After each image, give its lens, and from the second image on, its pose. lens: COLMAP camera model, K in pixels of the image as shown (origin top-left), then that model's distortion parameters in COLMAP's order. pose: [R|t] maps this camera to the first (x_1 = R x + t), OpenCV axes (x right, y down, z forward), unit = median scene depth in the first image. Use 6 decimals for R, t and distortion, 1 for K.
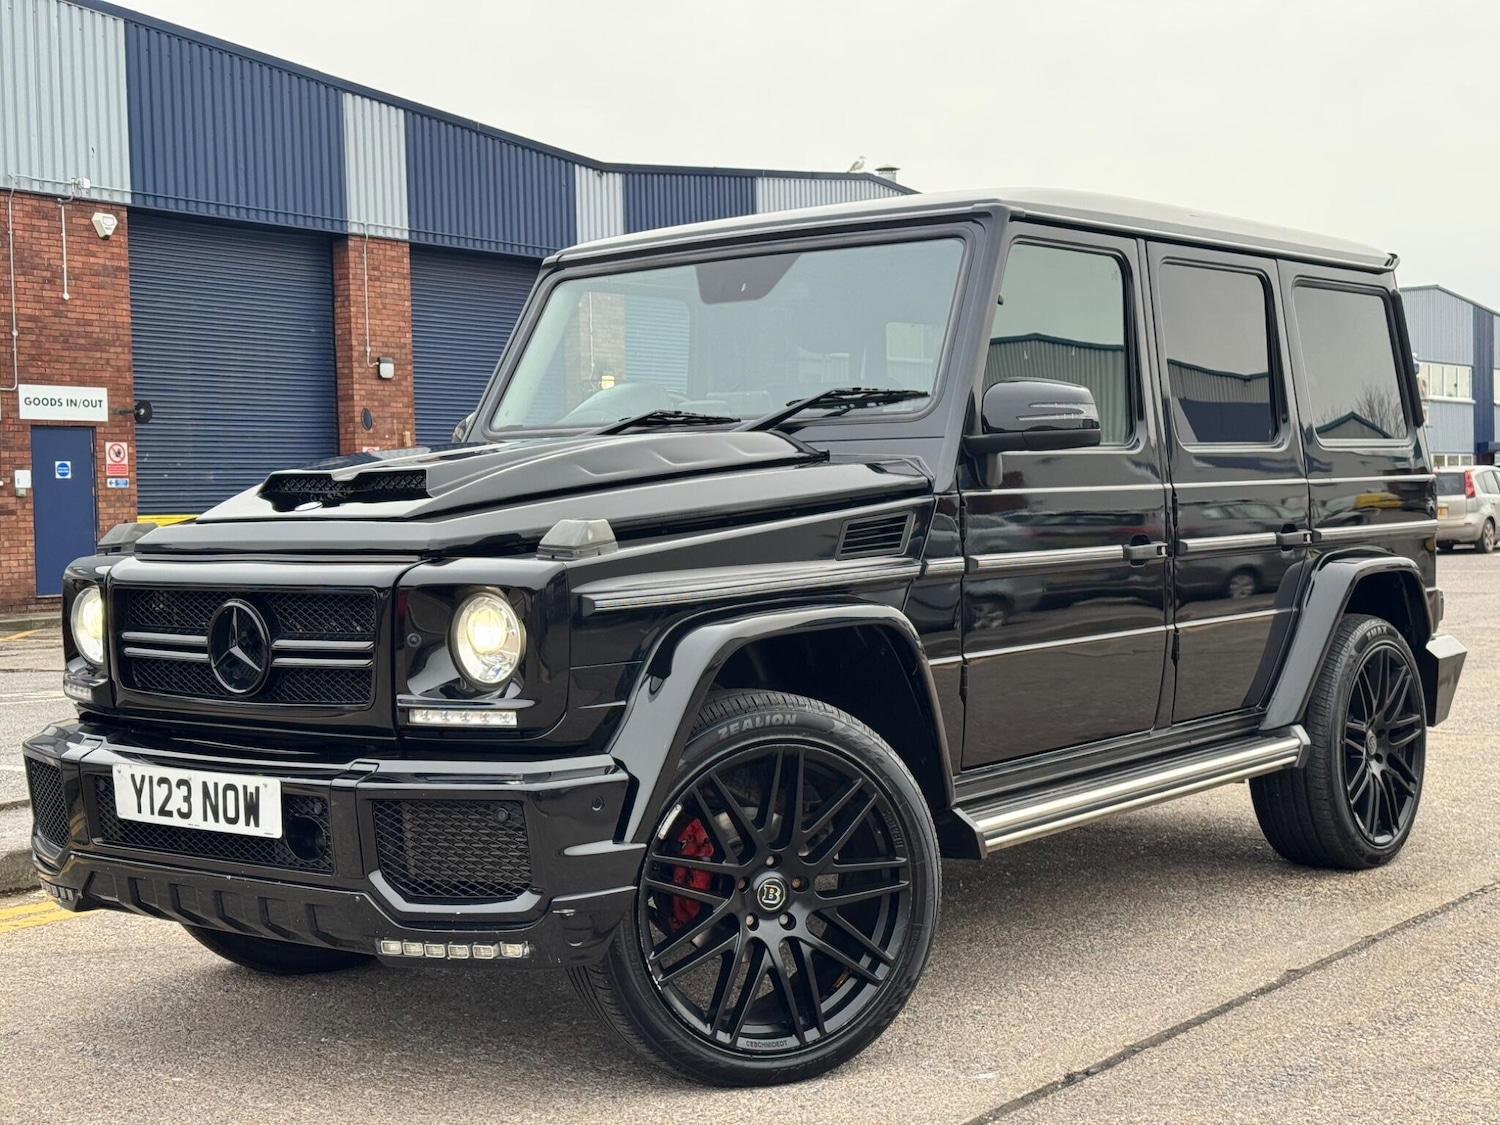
lens RADIAL K [[2095.2, 0, 738.3], [0, 2095.2, 551.0], [0, 0, 1]] dist [0.116055, 0.000000]
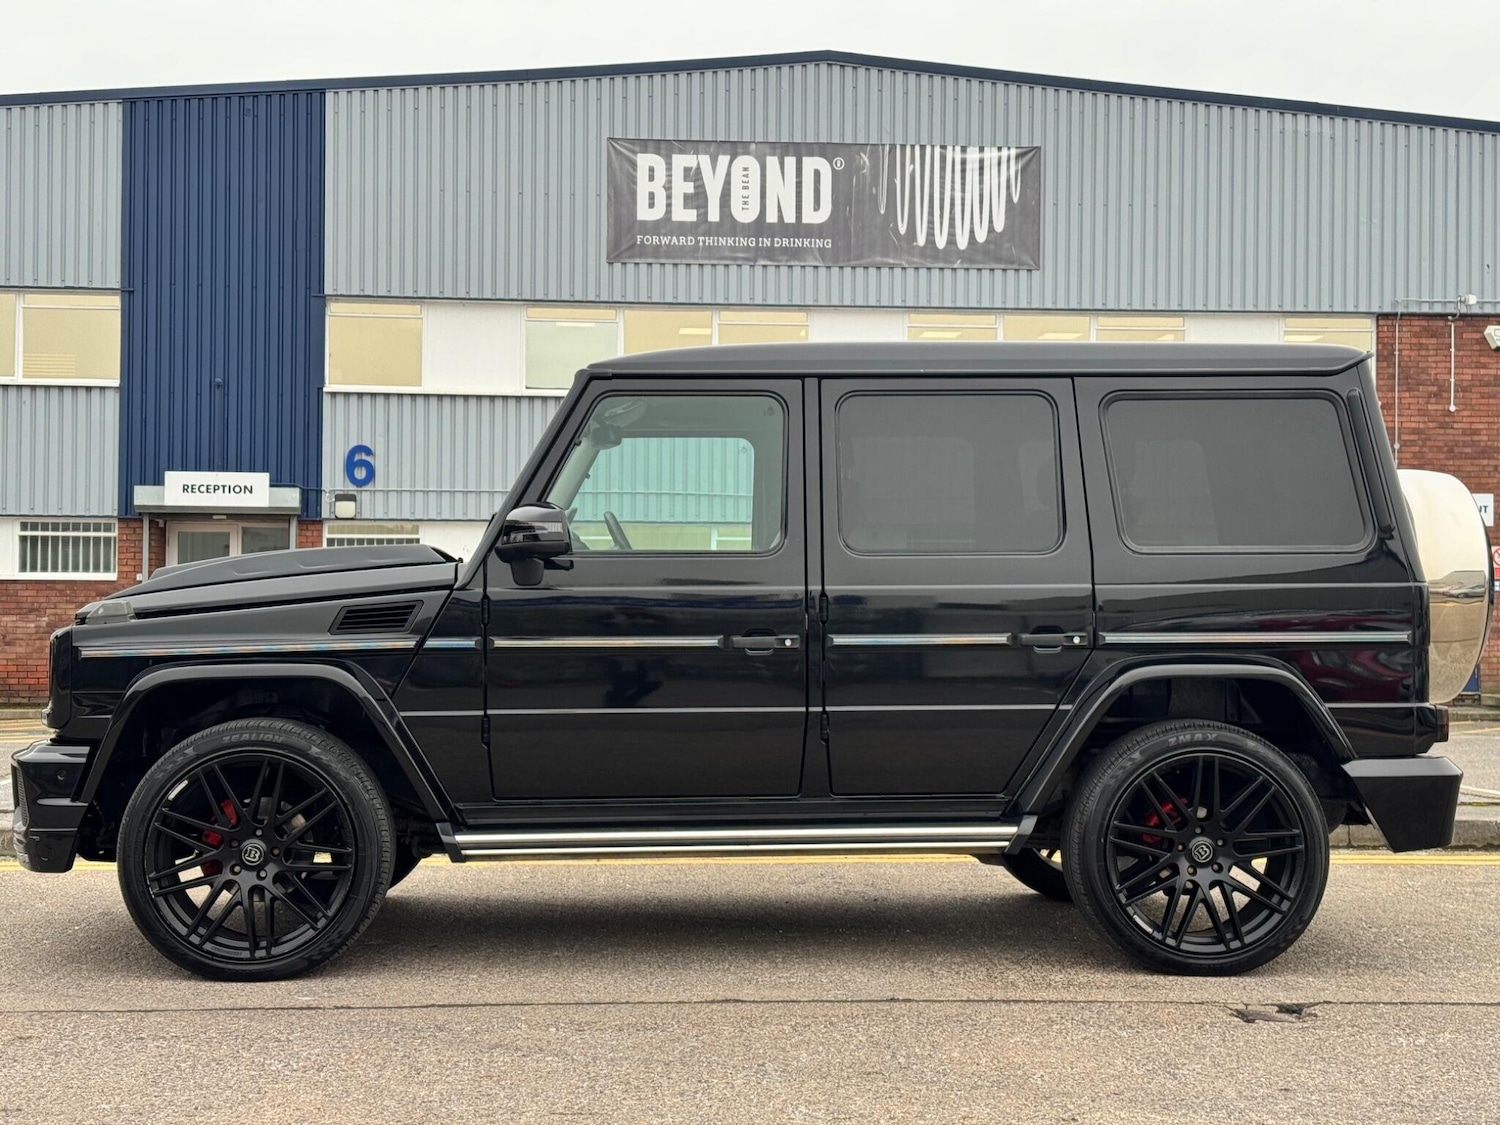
lens RADIAL K [[2095.2, 0, 760.8], [0, 2095.2, 563.7], [0, 0, 1]] dist [0.116055, 0.000000]
pose [[0.677959, 0.003087, -0.735093, 1.320710], [-0.034400, 0.999029, -0.027531, -0.013721], [0.734294, 0.043952, 0.677407, 0.234022]]
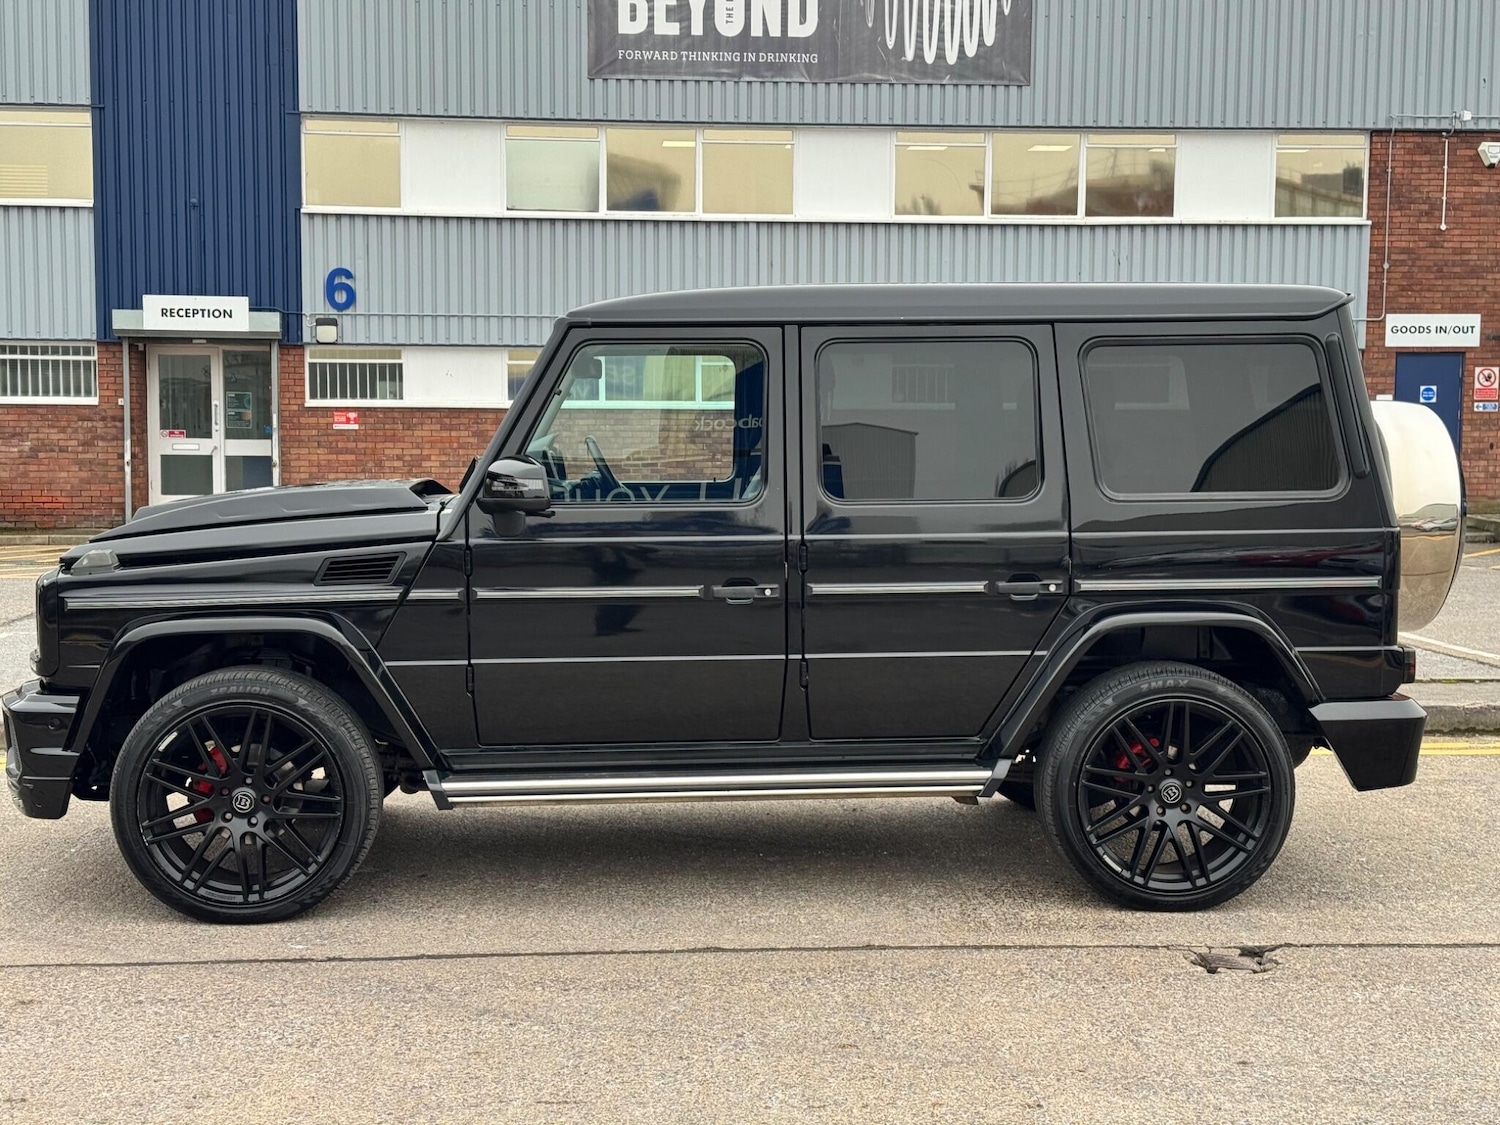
lens RADIAL K [[2095.2, 0, 763.9], [0, 2095.2, 565.1], [0, 0, 1]] dist [0.116055, 0.000000]
pose [[0.683704, 0.078770, -0.725495, 1.329202], [-0.034157, 0.996522, 0.076007, -0.132647], [0.728959, -0.027186, 0.684017, 0.227072]]
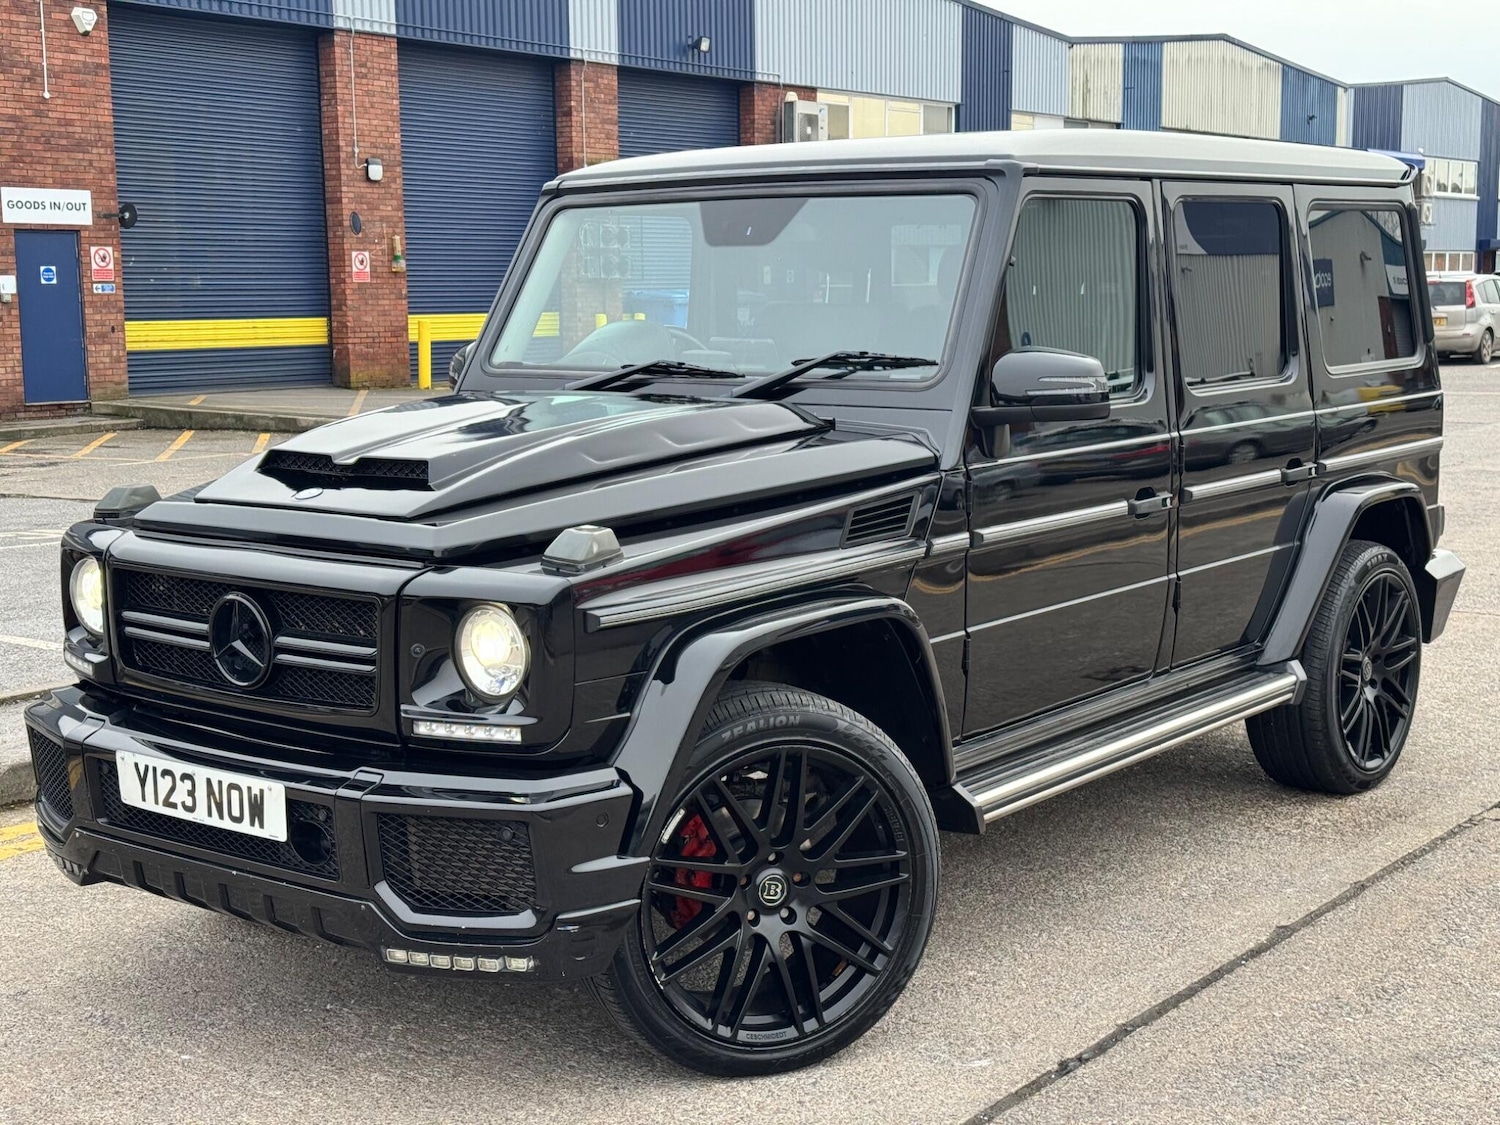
lens RADIAL K [[2095.2, 0, 739.0], [0, 2095.2, 550.3], [0, 0, 1]] dist [0.116055, 0.000000]
pose [[0.999925, 0.010919, 0.005466, -0.007445], [-0.011427, 0.994562, 0.103514, -0.099700], [-0.004306, -0.103569, 0.994613, 0.013152]]
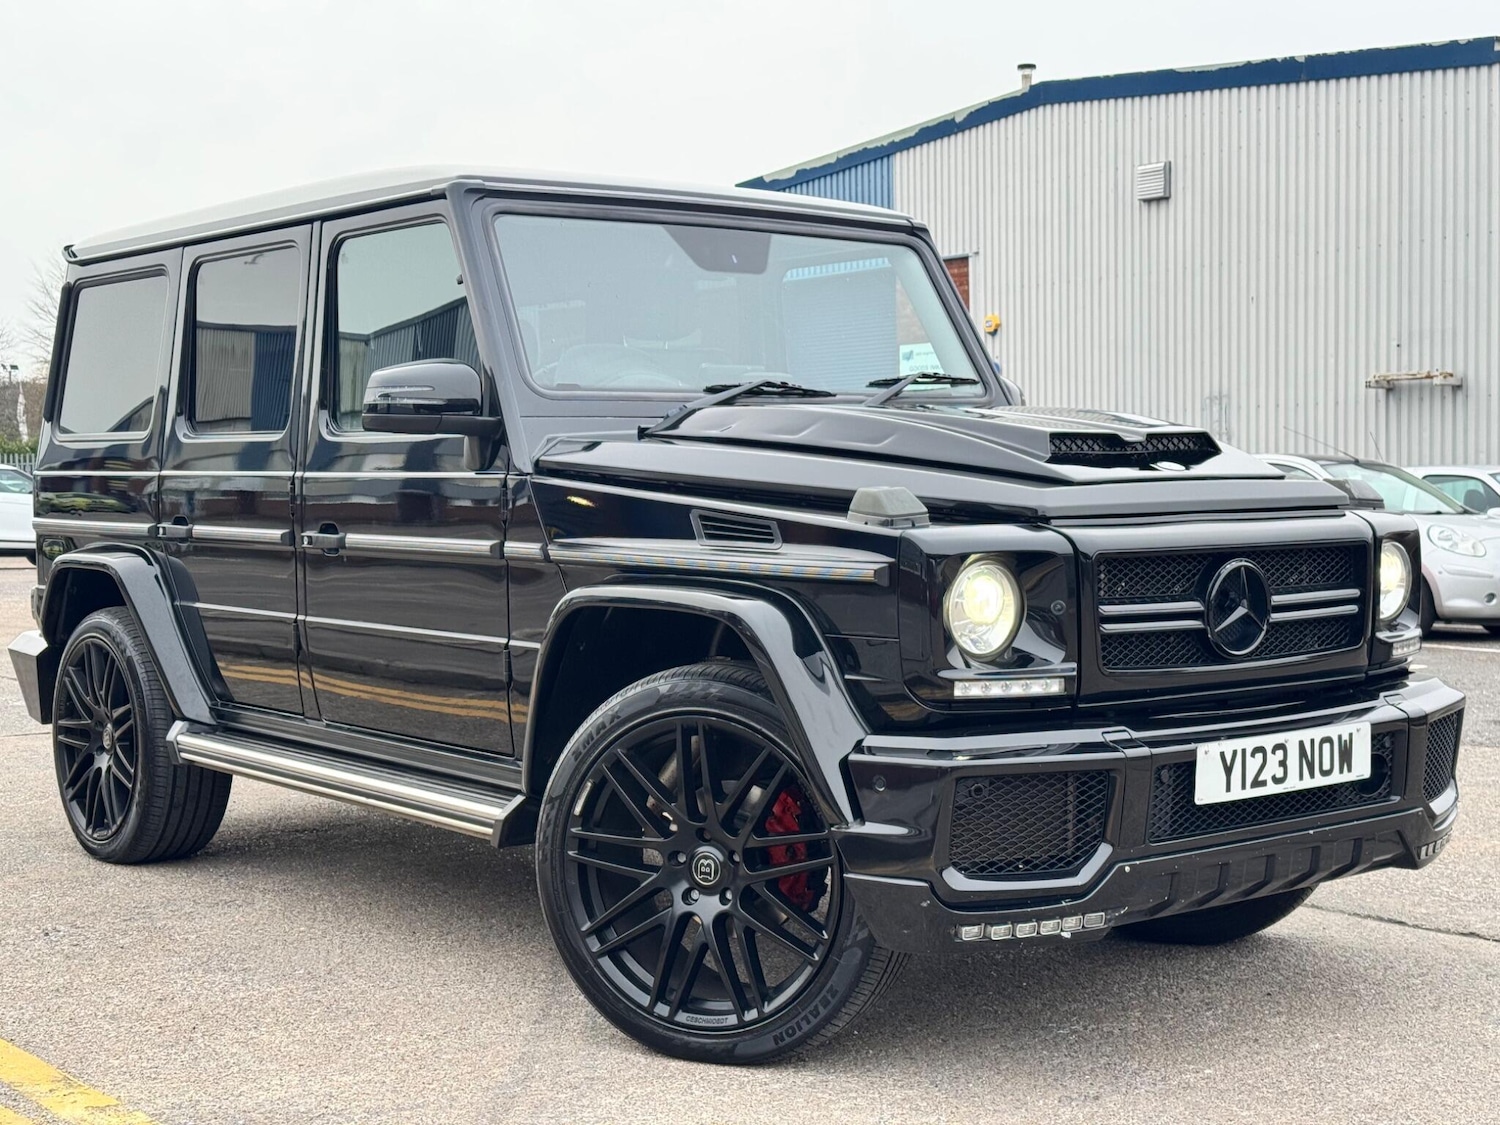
lens RADIAL K [[2095.2, 0, 754.3], [0, 2095.2, 565.9], [0, 0, 1]] dist [0.116055, 0.000000]
pose [[0.212198, -0.027017, 0.976853, -1.205705], [0.034916, 0.999189, 0.020050, -0.001110], [-0.976603, 0.029853, 0.212969, 0.984834]]
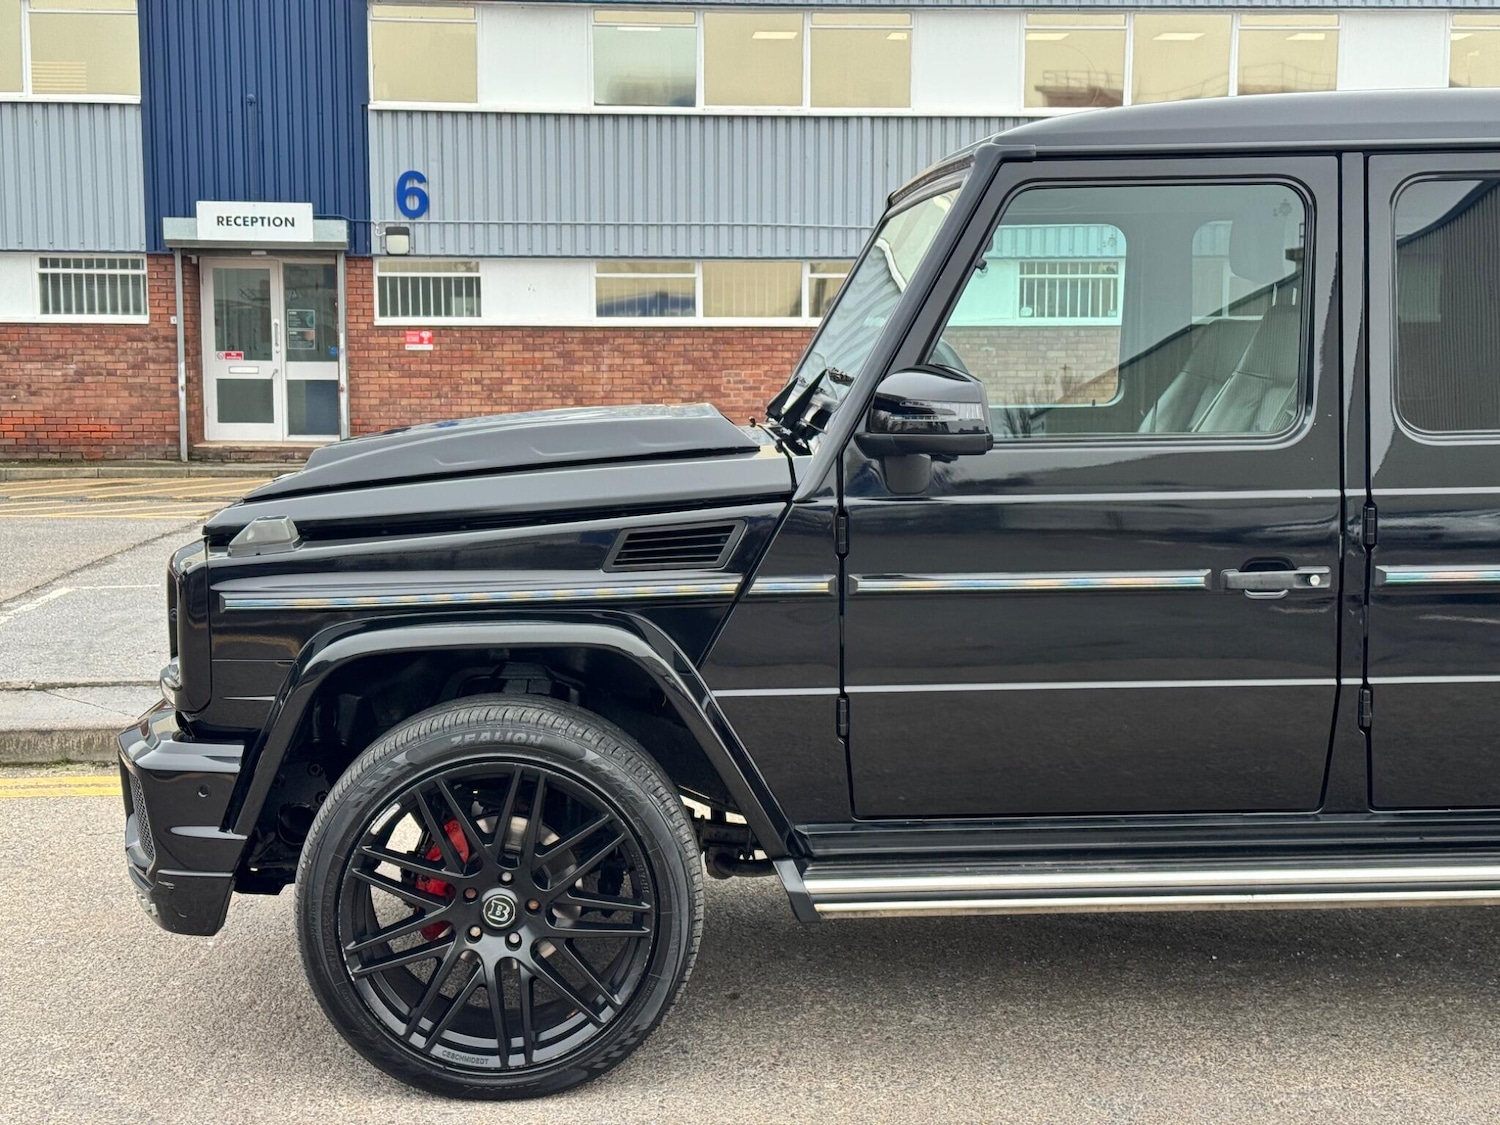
lens RADIAL K [[2095.2, 0, 750.4], [0, 2095.2, 560.1], [0, 0, 1]] dist [0.116055, 0.000000]
pose [[0.671367, 0.101558, -0.734133, 0.772042], [-0.030385, 0.993505, 0.109652, -0.105276], [0.740502, -0.051310, 0.670093, 0.428343]]
